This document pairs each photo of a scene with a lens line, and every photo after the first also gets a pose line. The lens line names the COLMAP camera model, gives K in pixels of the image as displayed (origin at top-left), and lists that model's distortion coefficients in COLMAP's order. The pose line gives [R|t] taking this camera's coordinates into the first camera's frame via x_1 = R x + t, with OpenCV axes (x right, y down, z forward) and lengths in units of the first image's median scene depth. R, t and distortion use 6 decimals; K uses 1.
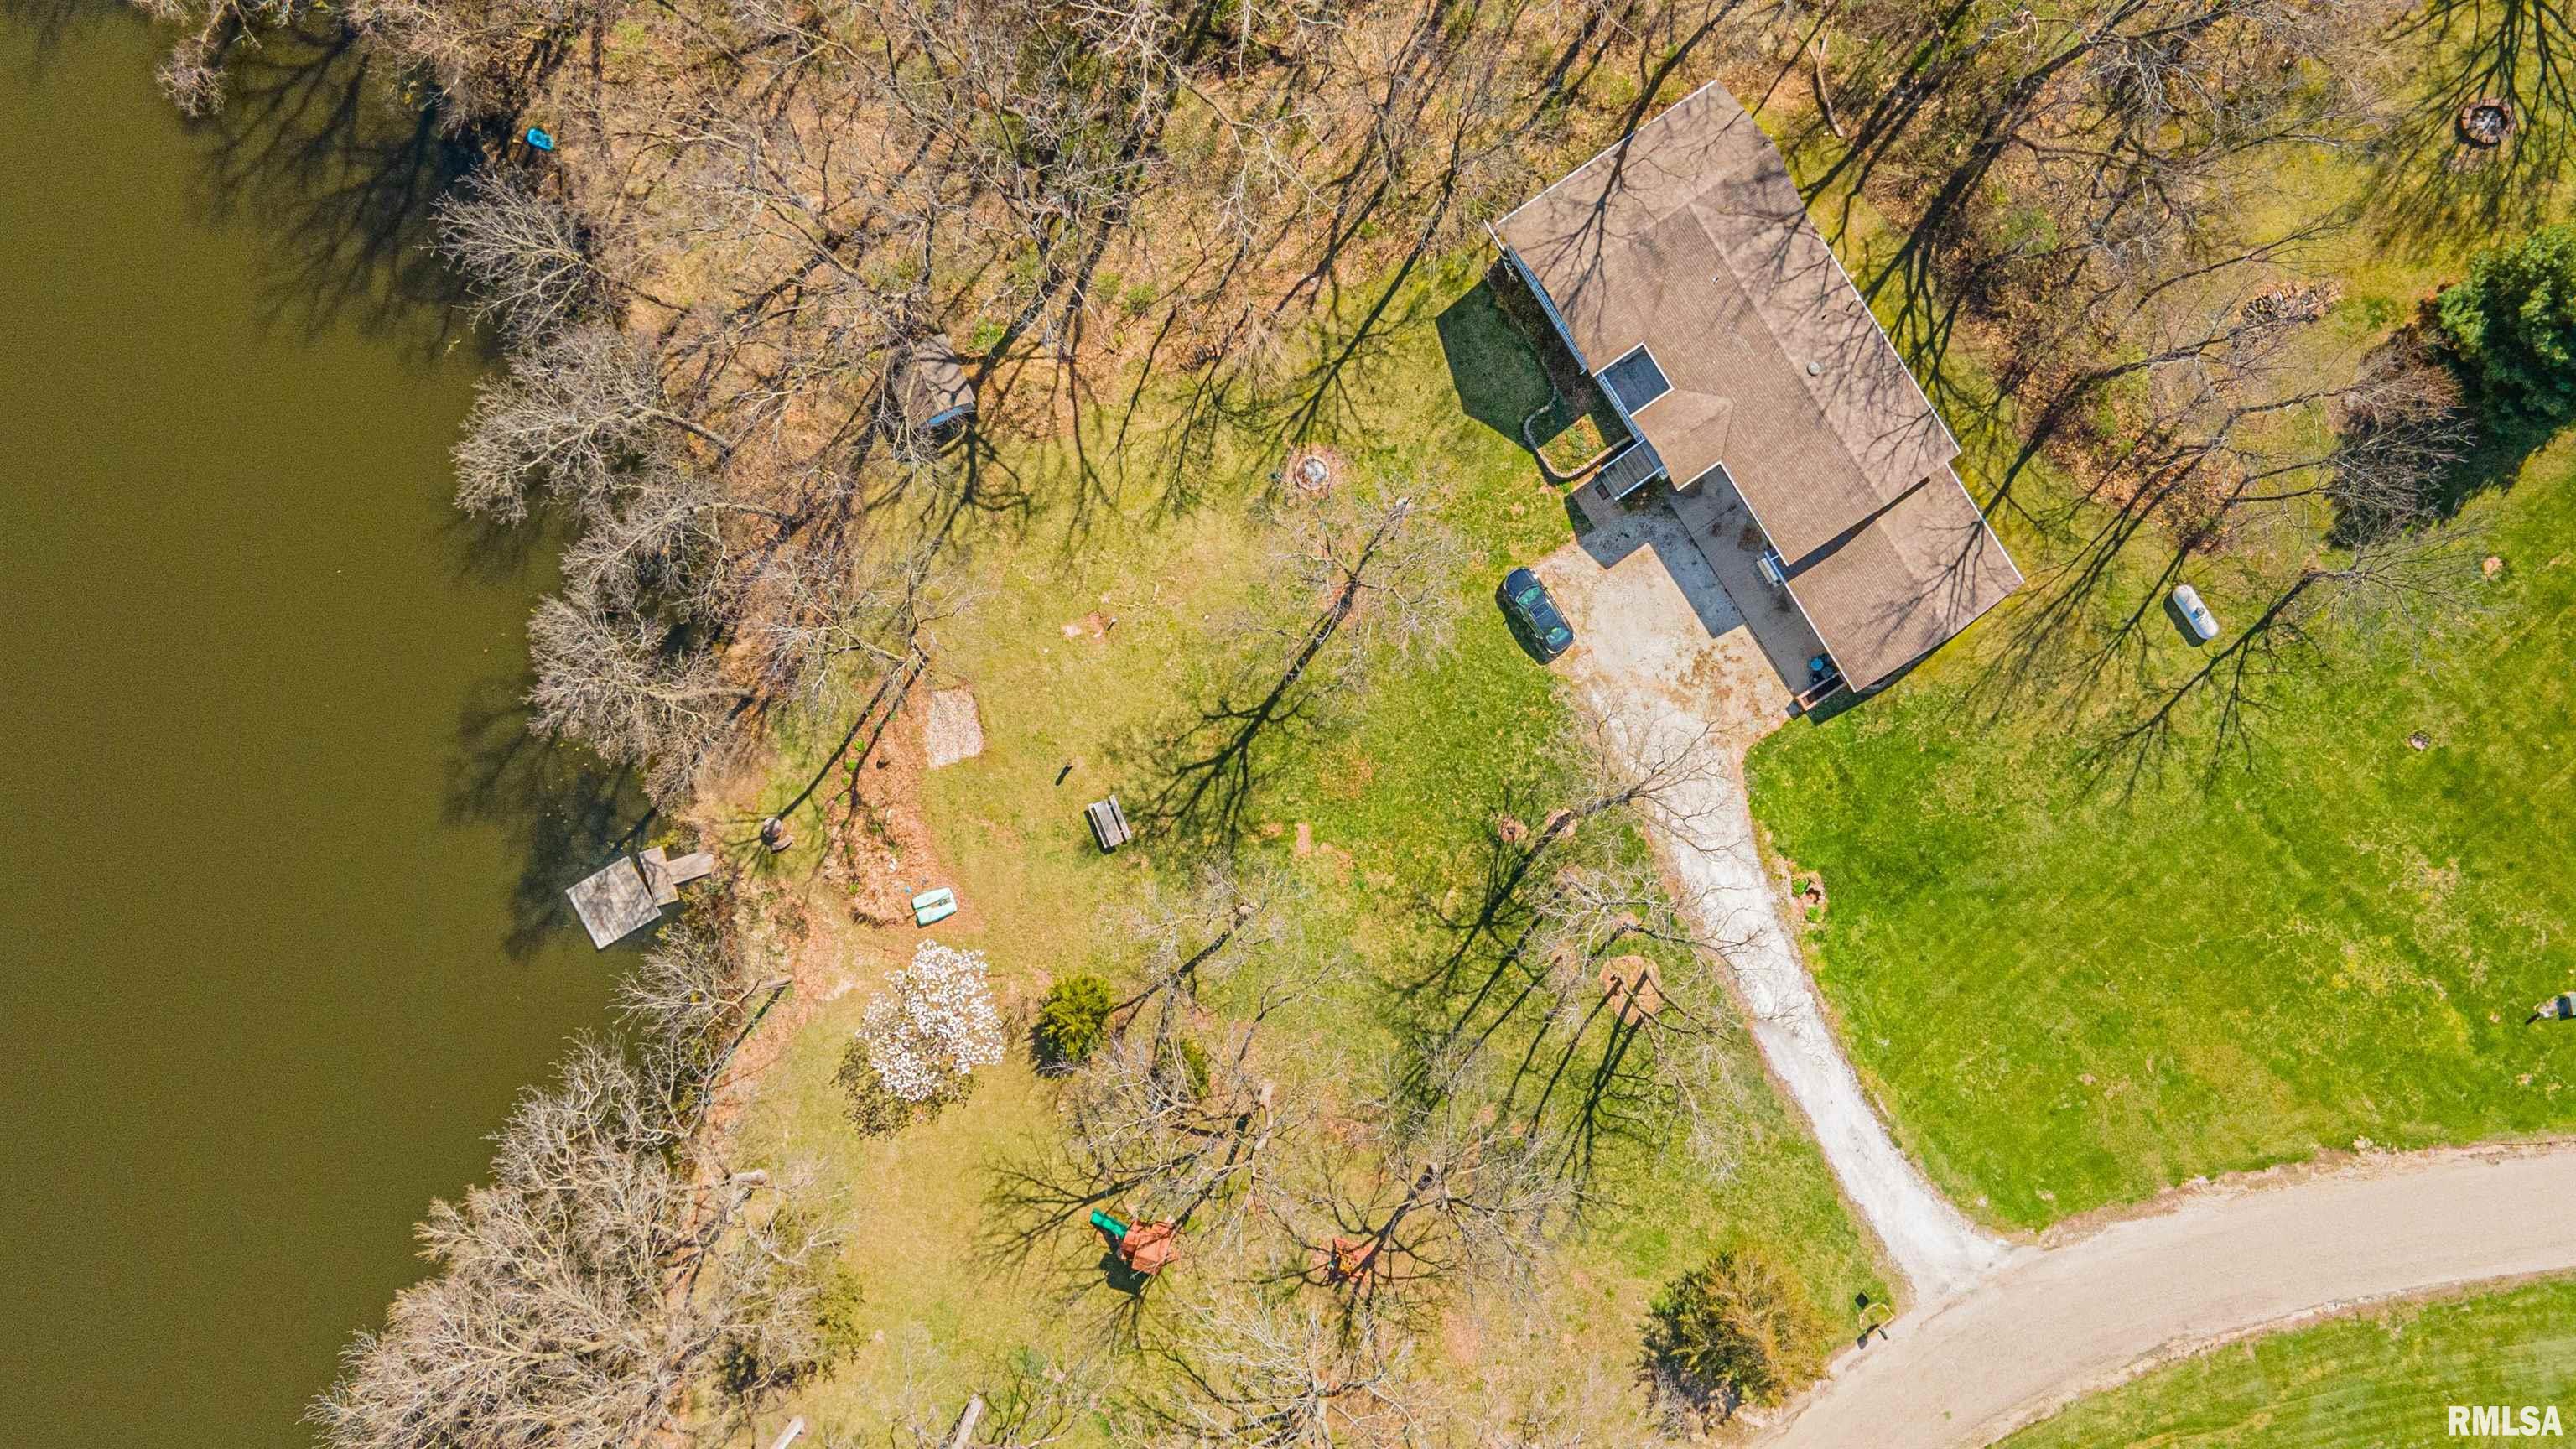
lens RADIAL K [[1916.9, 0, 1290.9], [0, 1916.9, 715.0], [0, 0, 1]] dist [0.002918, 0.105987]
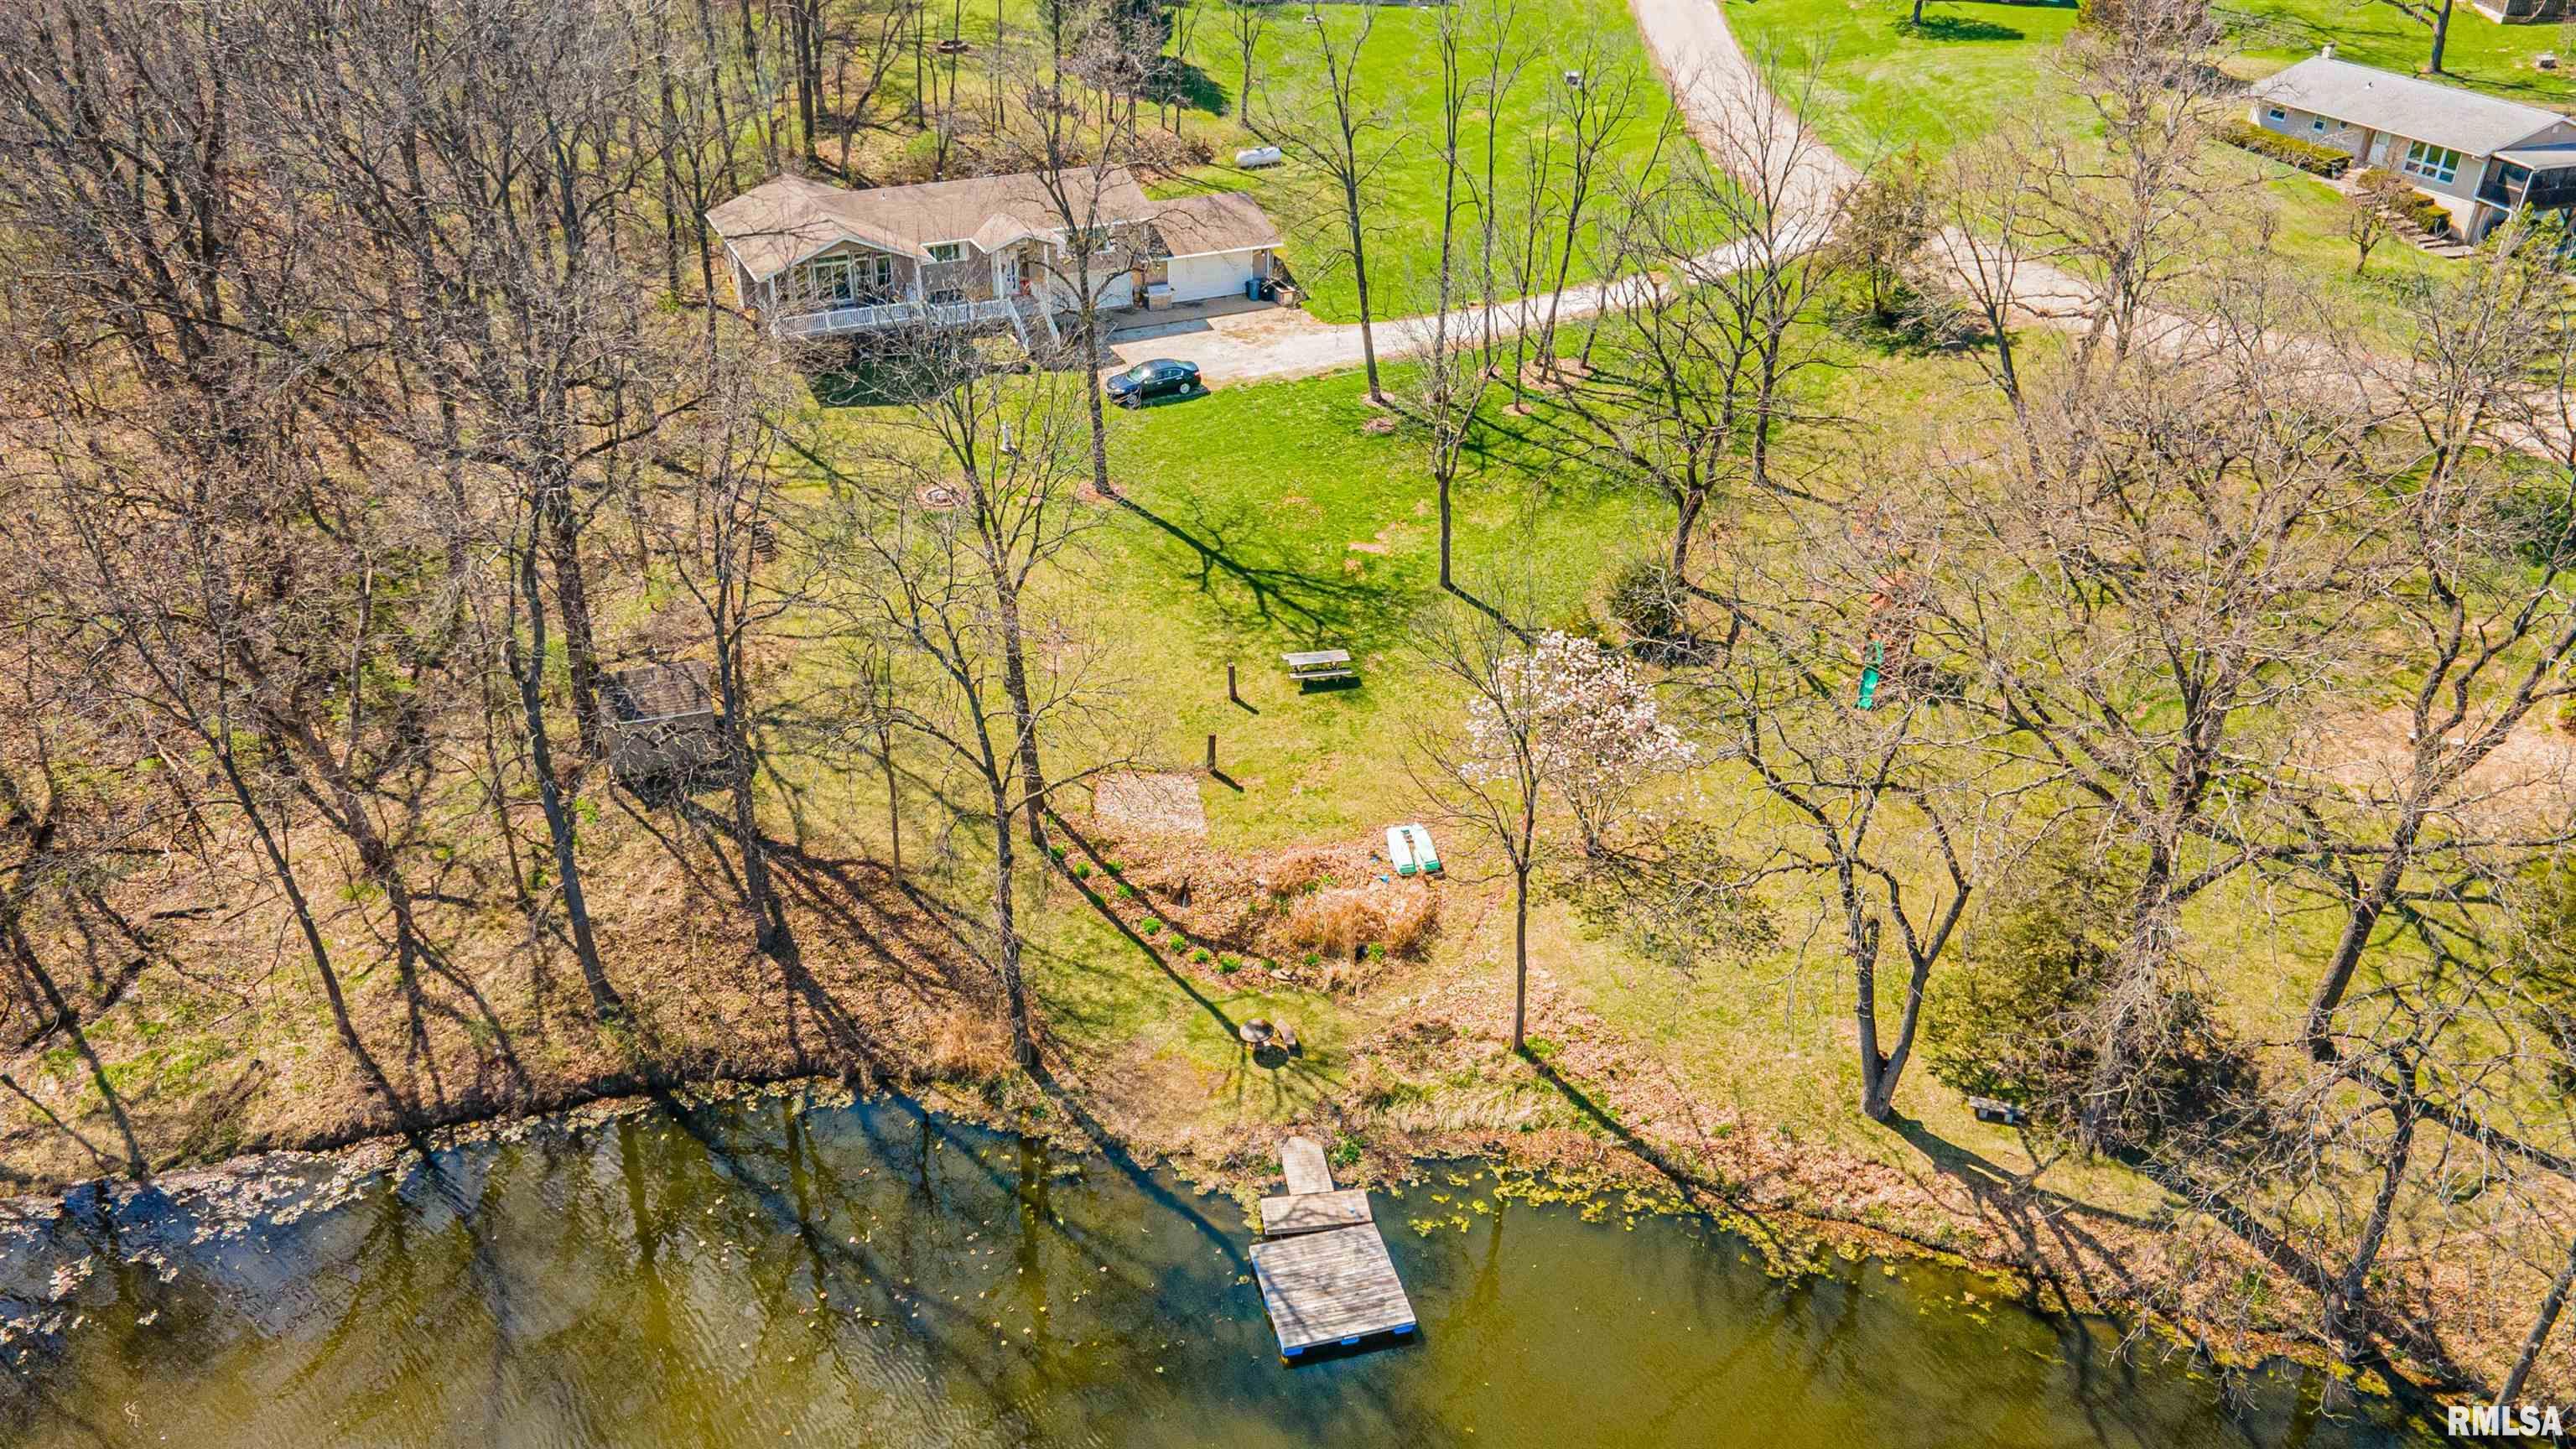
lens RADIAL K [[1916.9, 0, 1290.9], [0, 1916.9, 715.0], [0, 0, 1]] dist [0.002918, 0.105987]
pose [[0.138129, -0.500682, 0.854540, -0.773367], [0.990406, 0.073377, -0.117098, 0.139562], [-0.004075, 0.862516, 0.506014, 0.671273]]
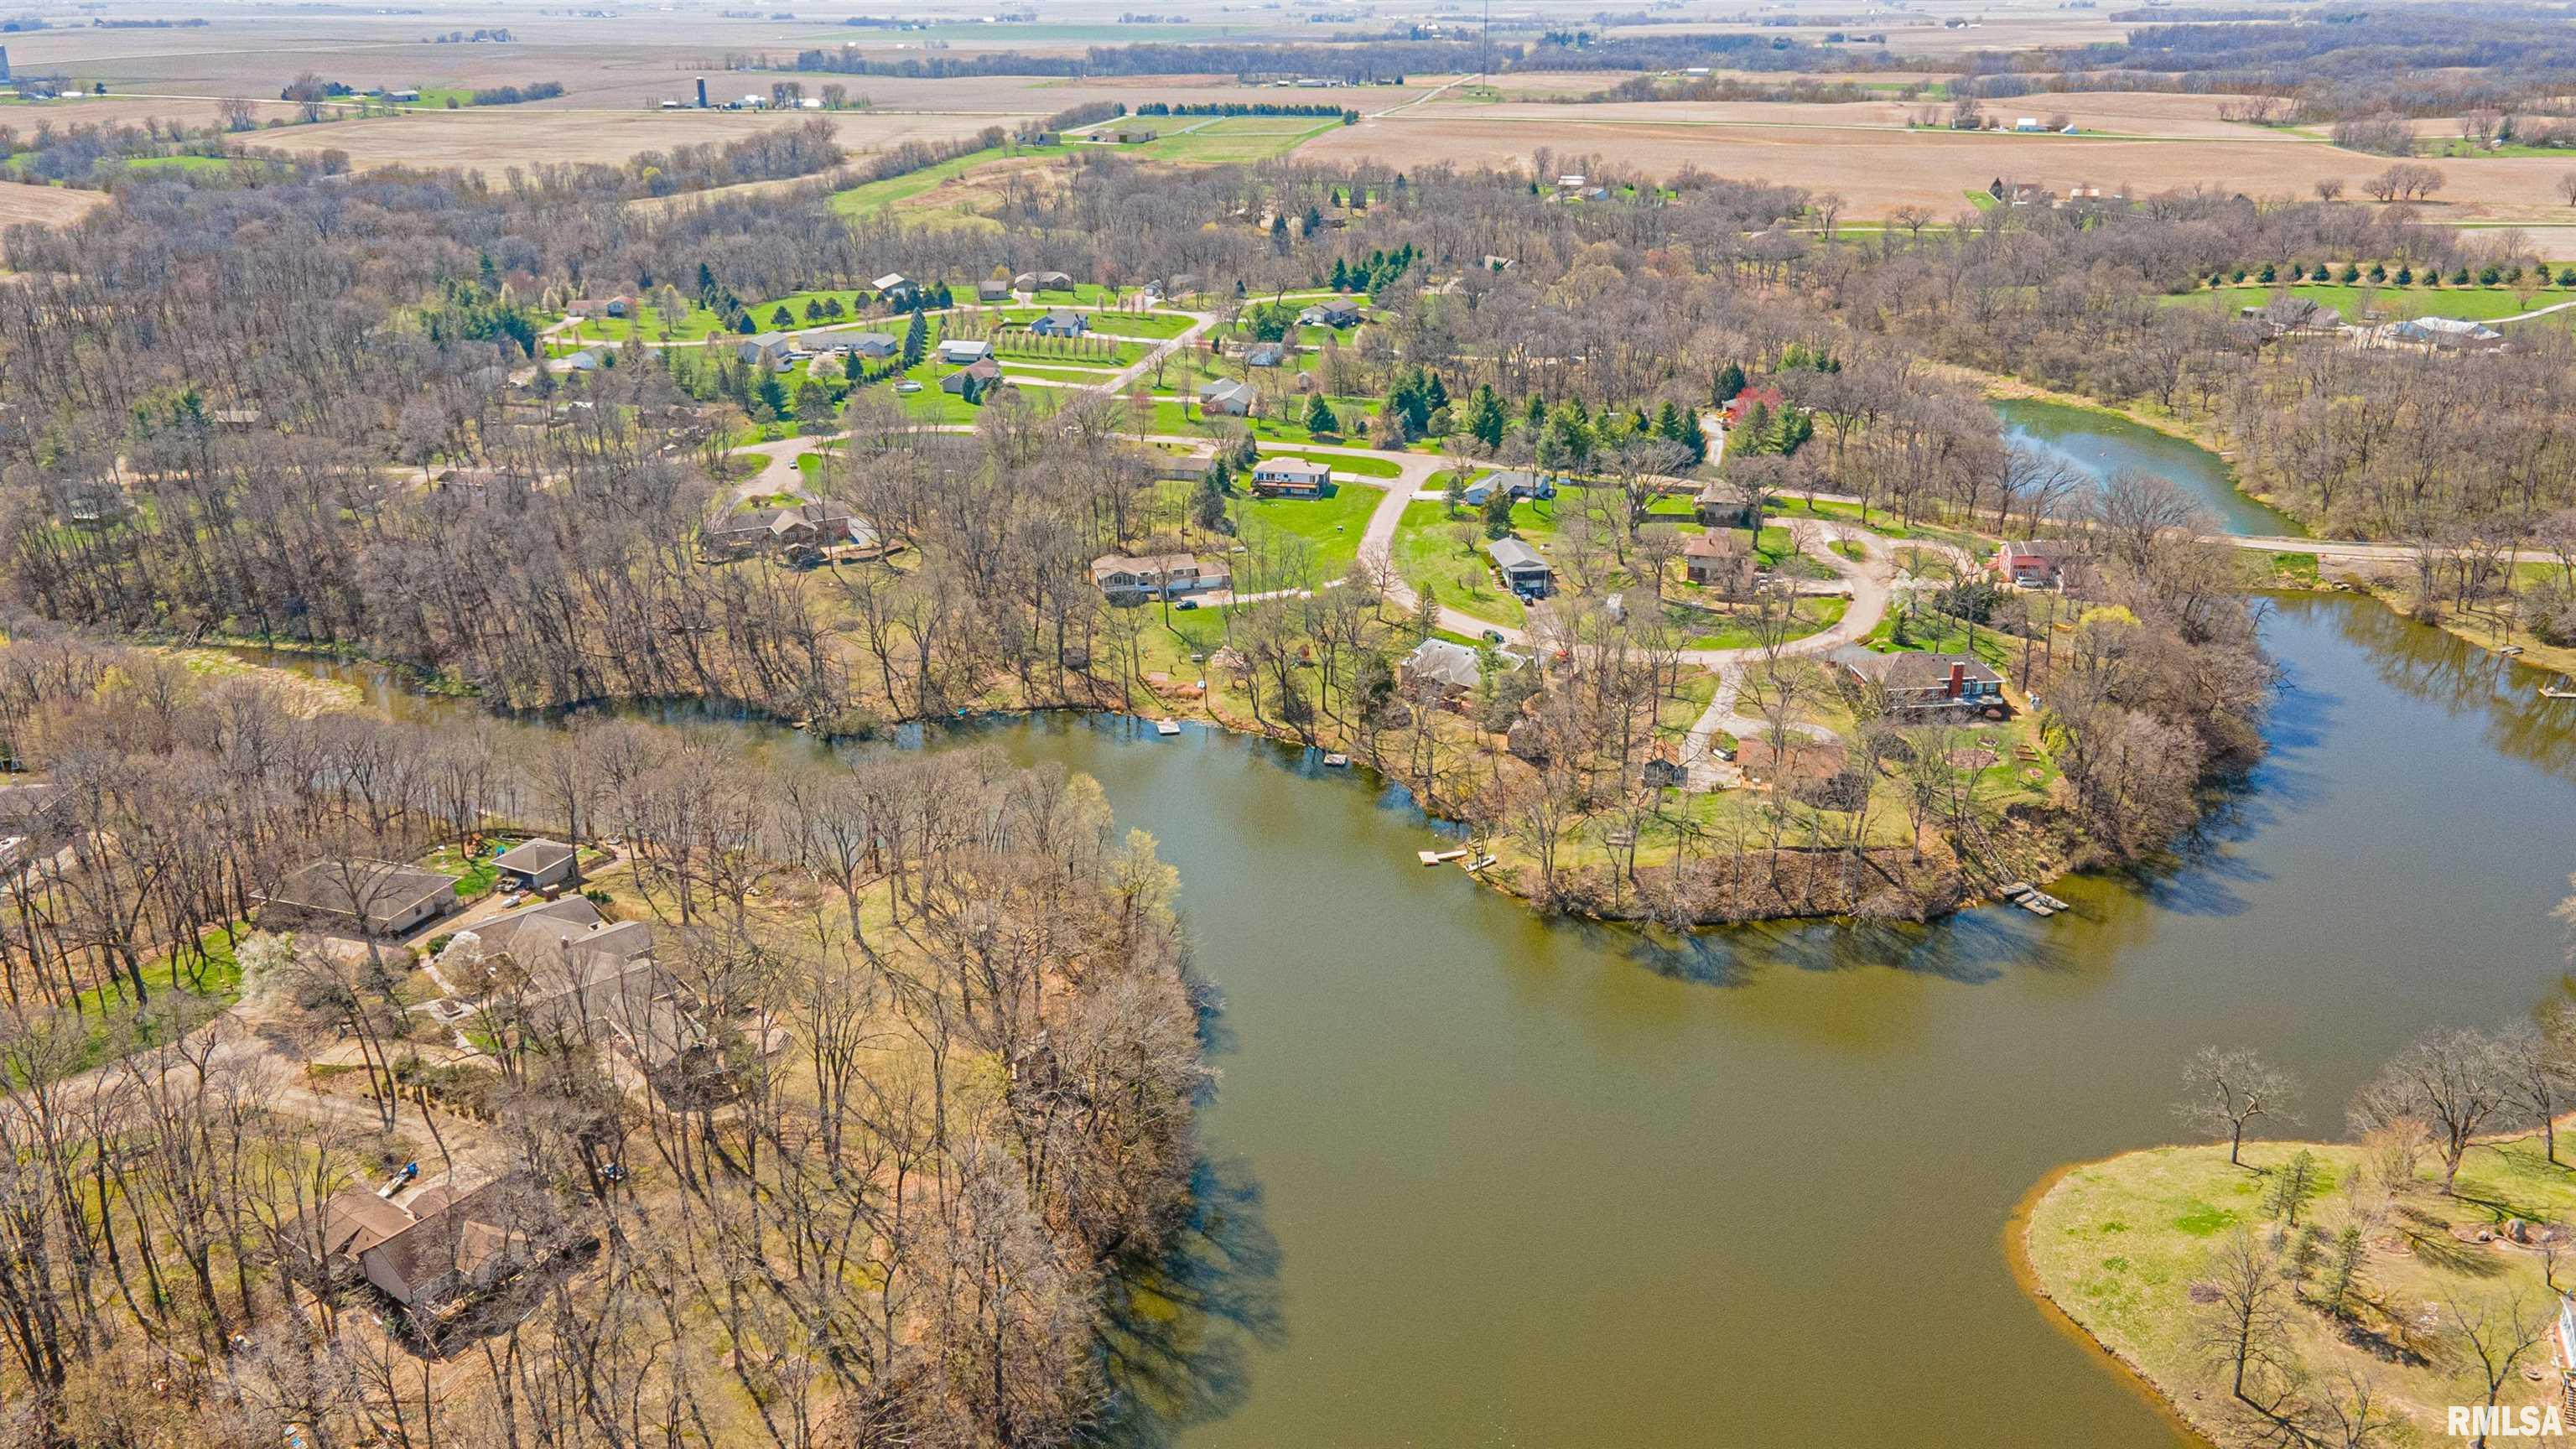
lens RADIAL K [[1916.9, 0, 1290.9], [0, 1916.9, 715.0], [0, 0, 1]] dist [0.002918, 0.105987]
pose [[0.318387, -0.369622, 0.872931, -3.564831], [0.947523, 0.096110, -0.304897, 1.471431], [0.028799, 0.924198, 0.380826, -0.358775]]
